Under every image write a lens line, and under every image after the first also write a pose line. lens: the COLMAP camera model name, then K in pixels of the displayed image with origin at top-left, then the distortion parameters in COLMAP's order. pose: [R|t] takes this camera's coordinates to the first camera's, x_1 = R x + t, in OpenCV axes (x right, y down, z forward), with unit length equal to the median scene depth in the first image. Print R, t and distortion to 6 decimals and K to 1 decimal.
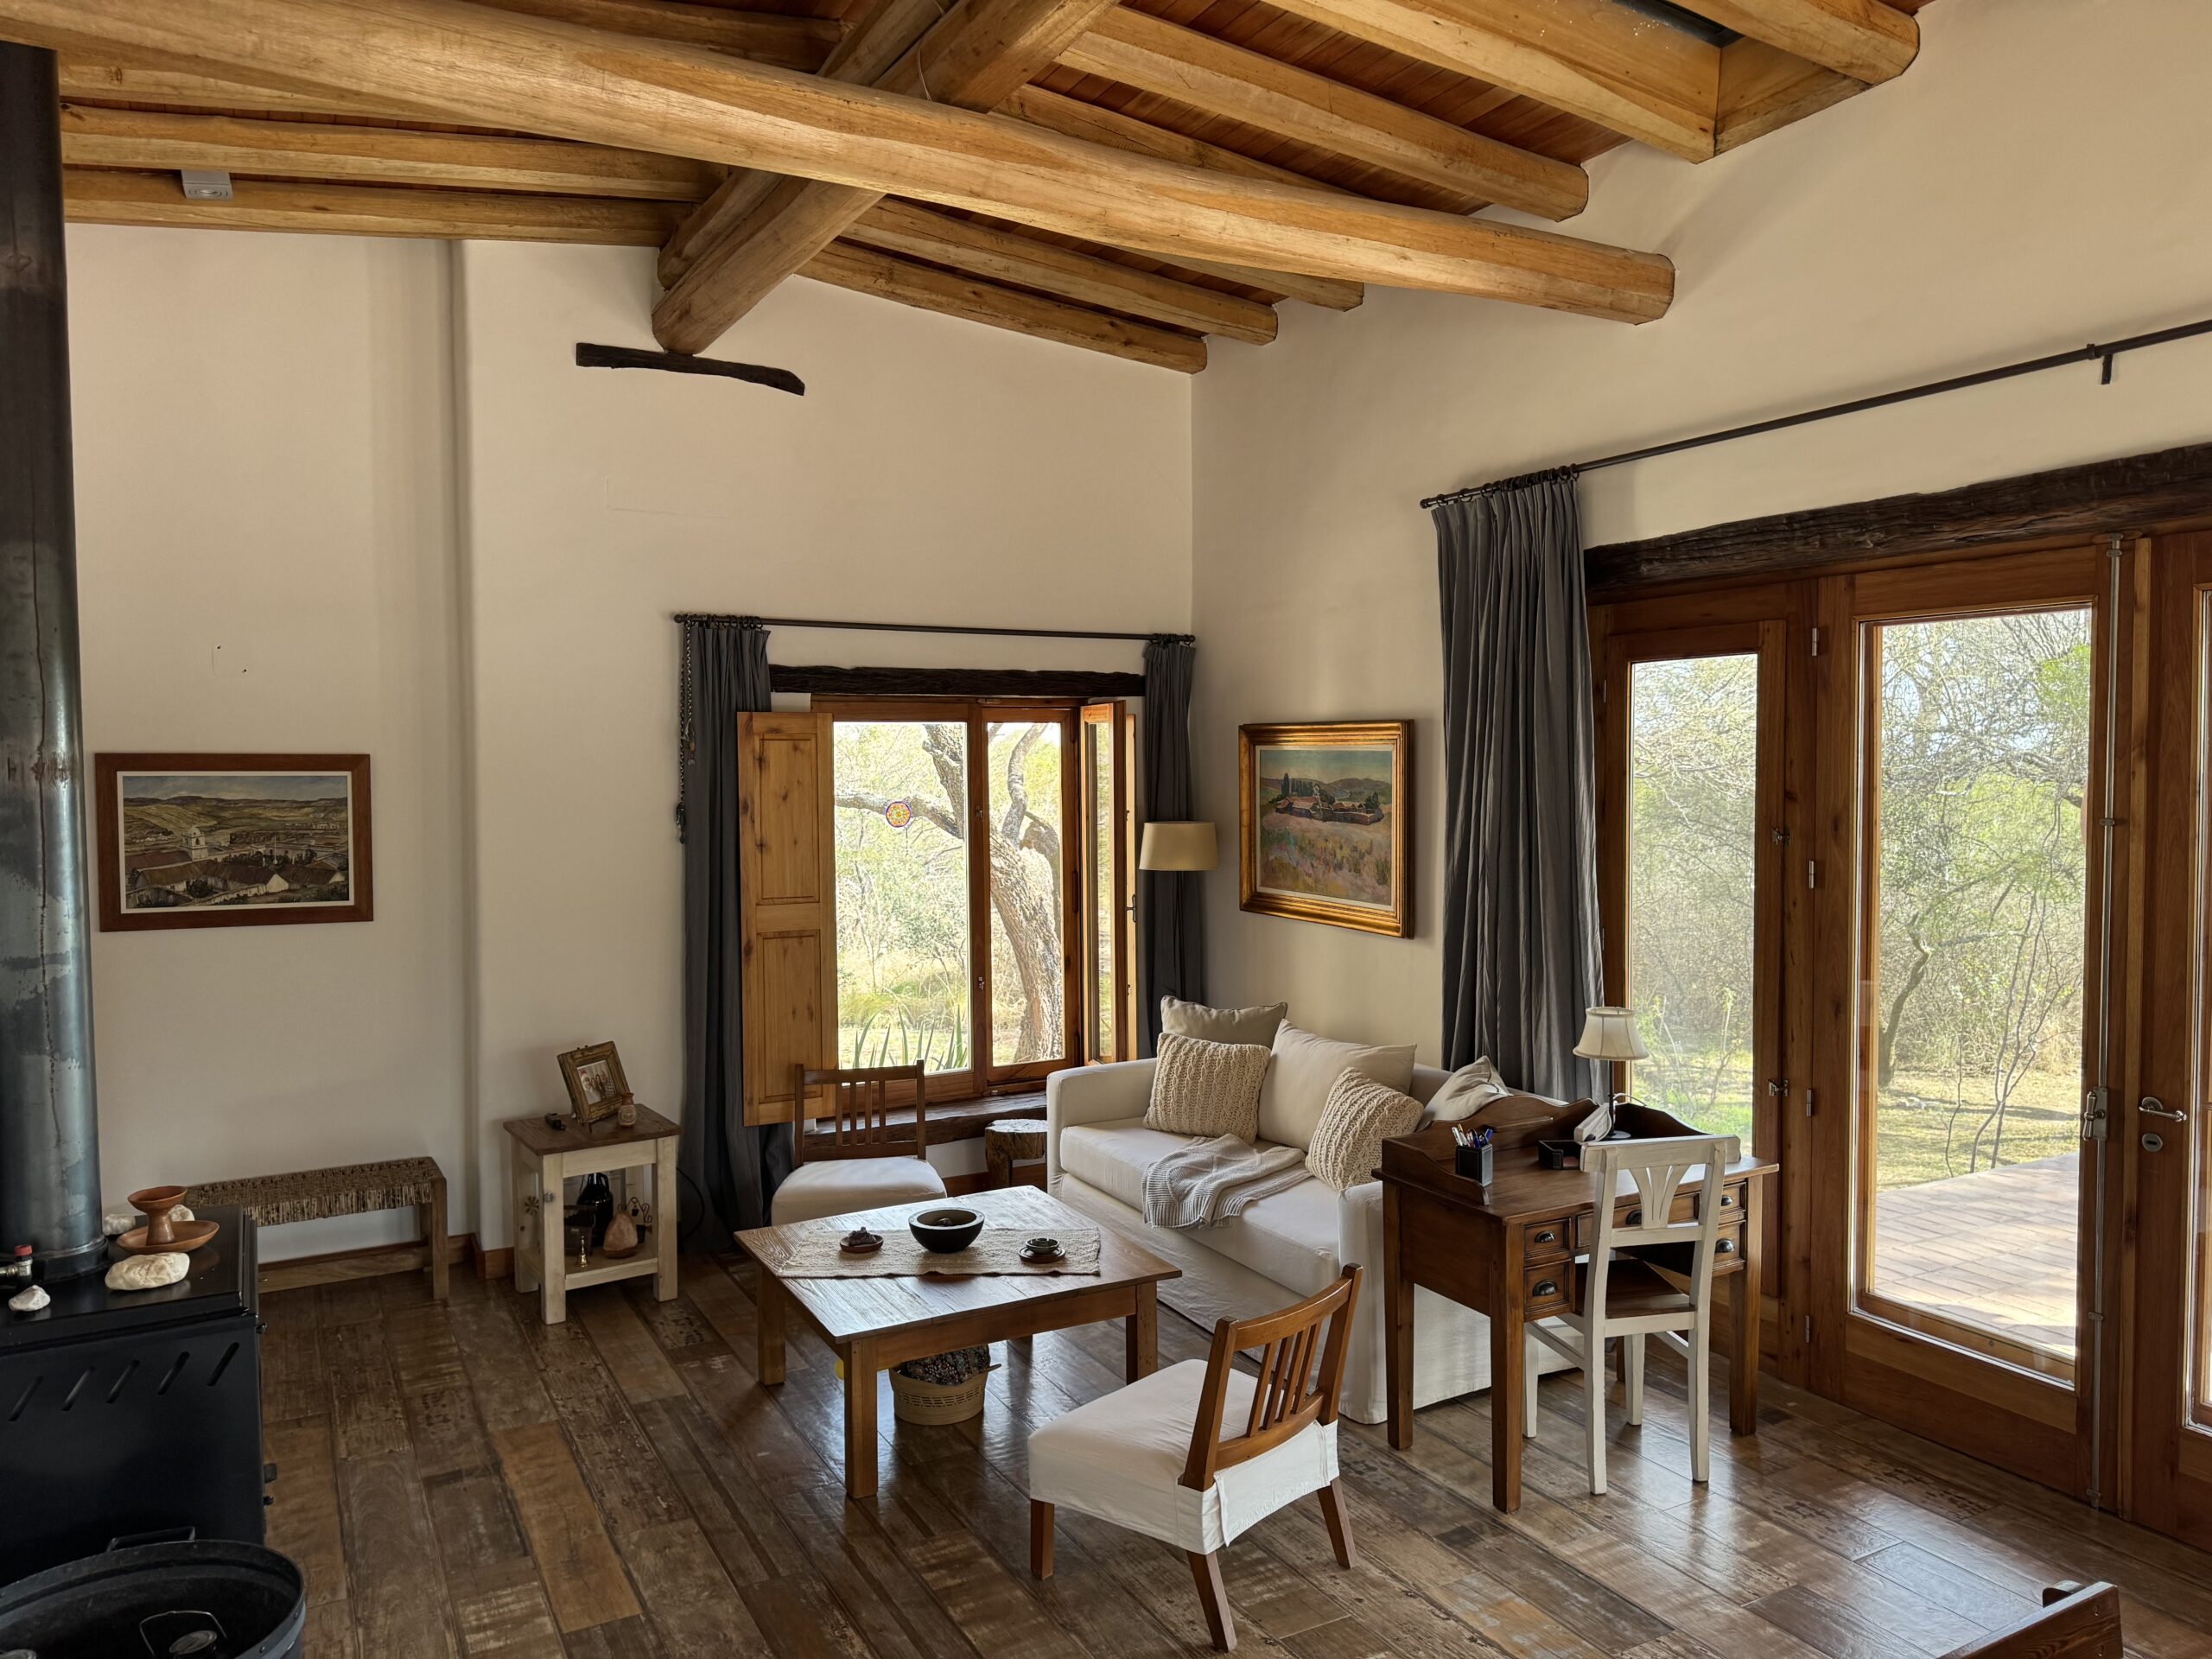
lens RADIAL K [[1554.1, 0, 1123.1], [0, 1554.1, 814.0], [0, 0, 1]] dist [0.059064, -0.074868]
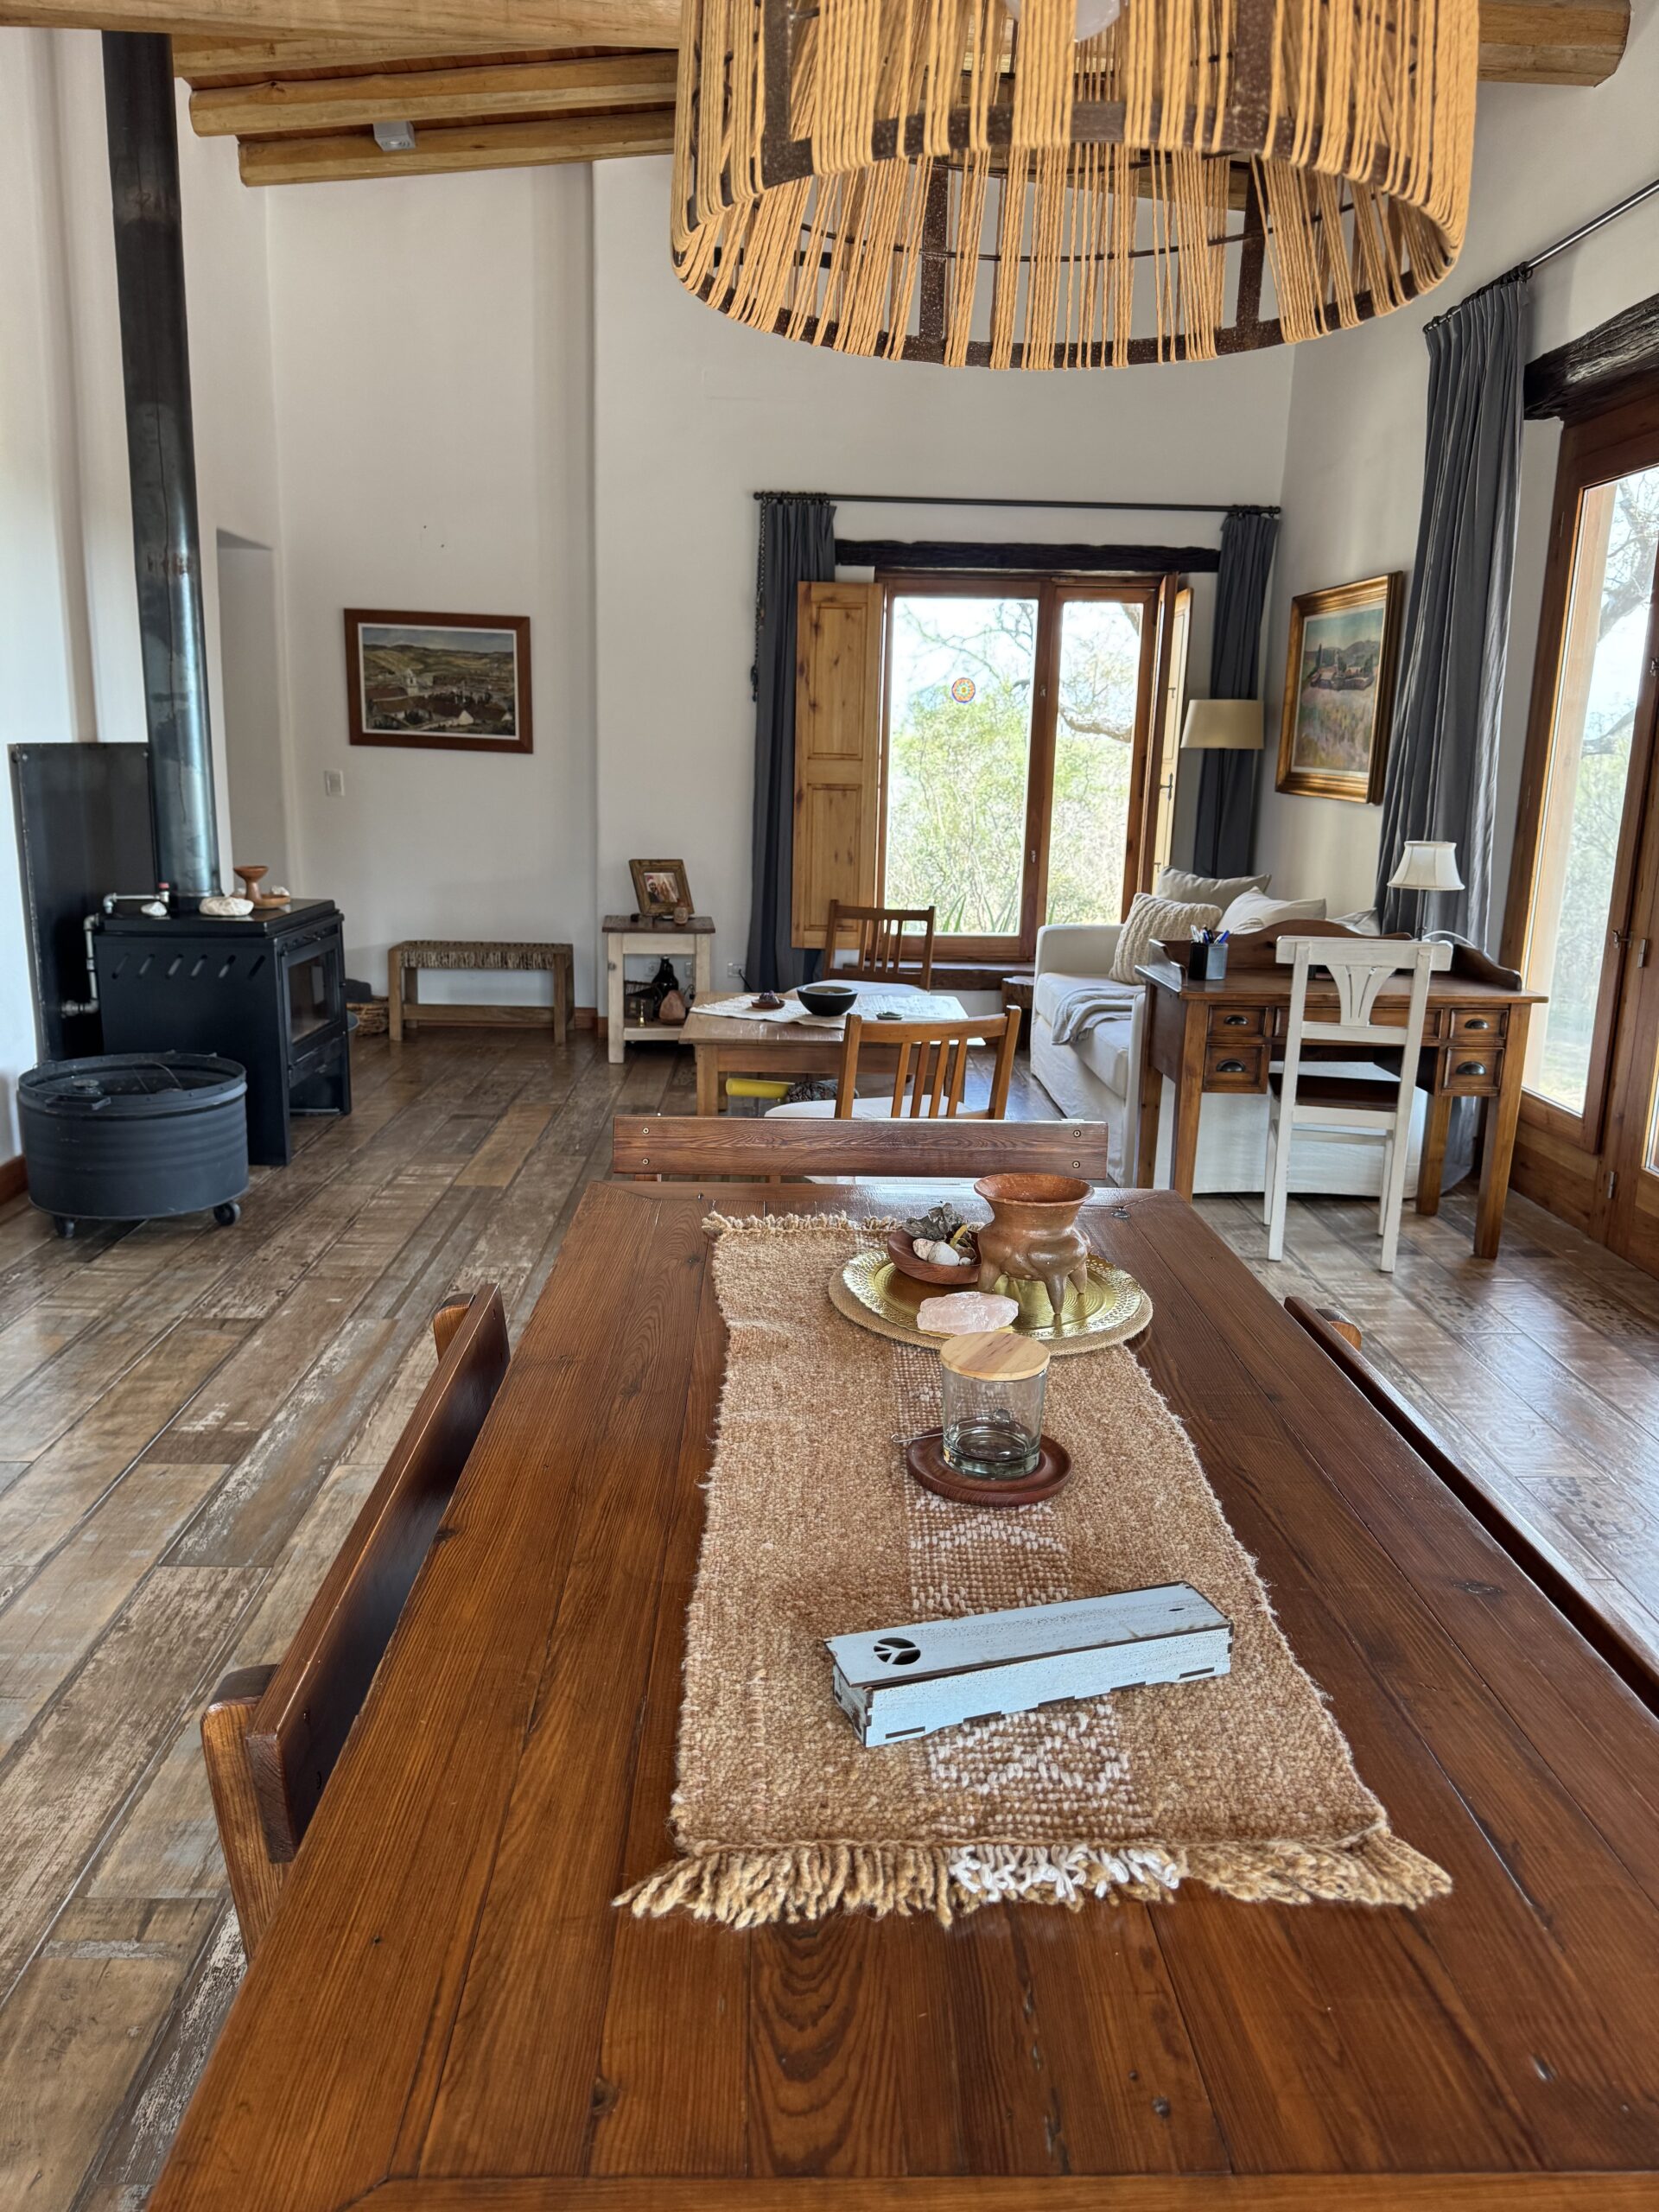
lens RADIAL K [[1554.1, 0, 825.8], [0, 1554.1, 1107.4], [0, 0, 1]] dist [0.059064, -0.074868]
pose [[0.885576, 0.131780, -0.445410, 0.350641], [-0.047367, 0.979533, 0.195632, 0.092275], [0.462074, -0.152149, 0.873692, -0.052379]]
